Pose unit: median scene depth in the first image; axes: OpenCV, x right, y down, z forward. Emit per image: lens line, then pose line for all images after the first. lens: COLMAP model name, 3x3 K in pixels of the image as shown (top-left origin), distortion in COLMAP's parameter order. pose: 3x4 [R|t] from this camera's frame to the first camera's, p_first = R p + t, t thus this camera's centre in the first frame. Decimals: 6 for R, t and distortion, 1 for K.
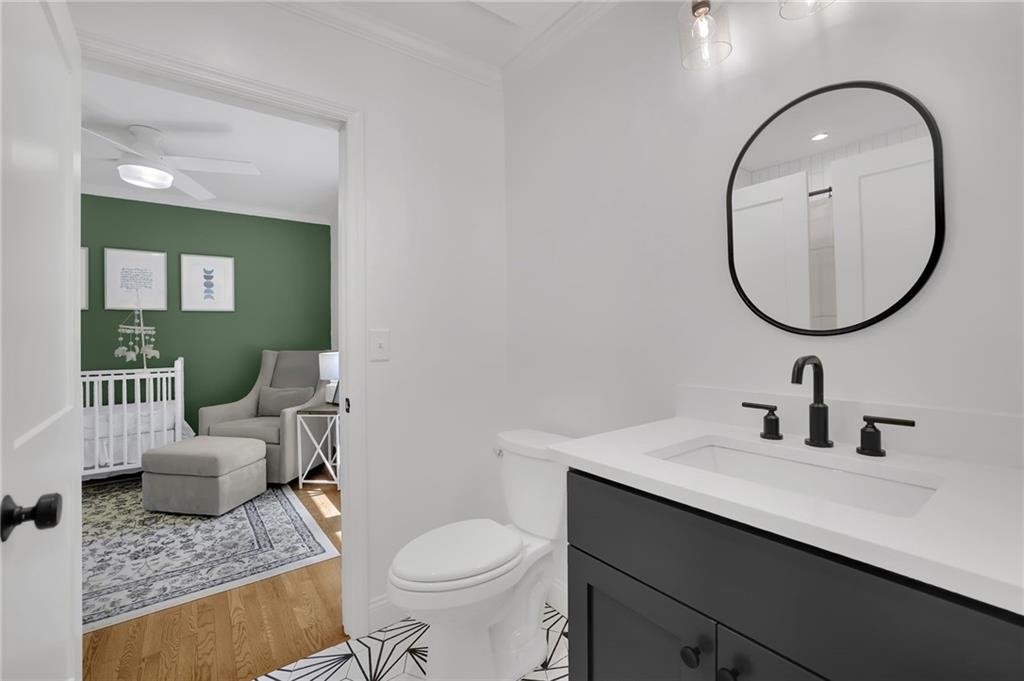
lens RADIAL K [[439.1, 0, 508.9], [0, 439.1, 343.8], [0, 0, 1]] dist [-0.001469, 0.000989]
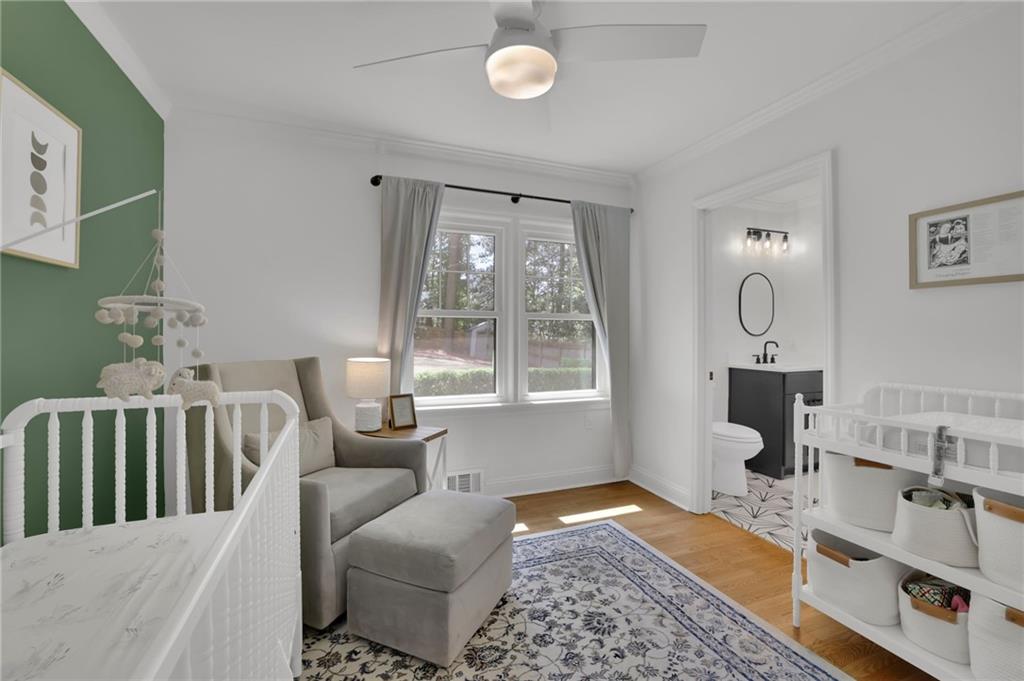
lens RADIAL K [[439.1, 0, 518.2], [0, 439.1, 335.2], [0, 0, 1]] dist [-0.001469, 0.000989]
pose [[0.232316, -0.003802, 0.972633, -1.560897], [0.005058, 0.999984, 0.002701, -0.026228], [-0.972627, 0.004292, 0.232331, 0.935717]]
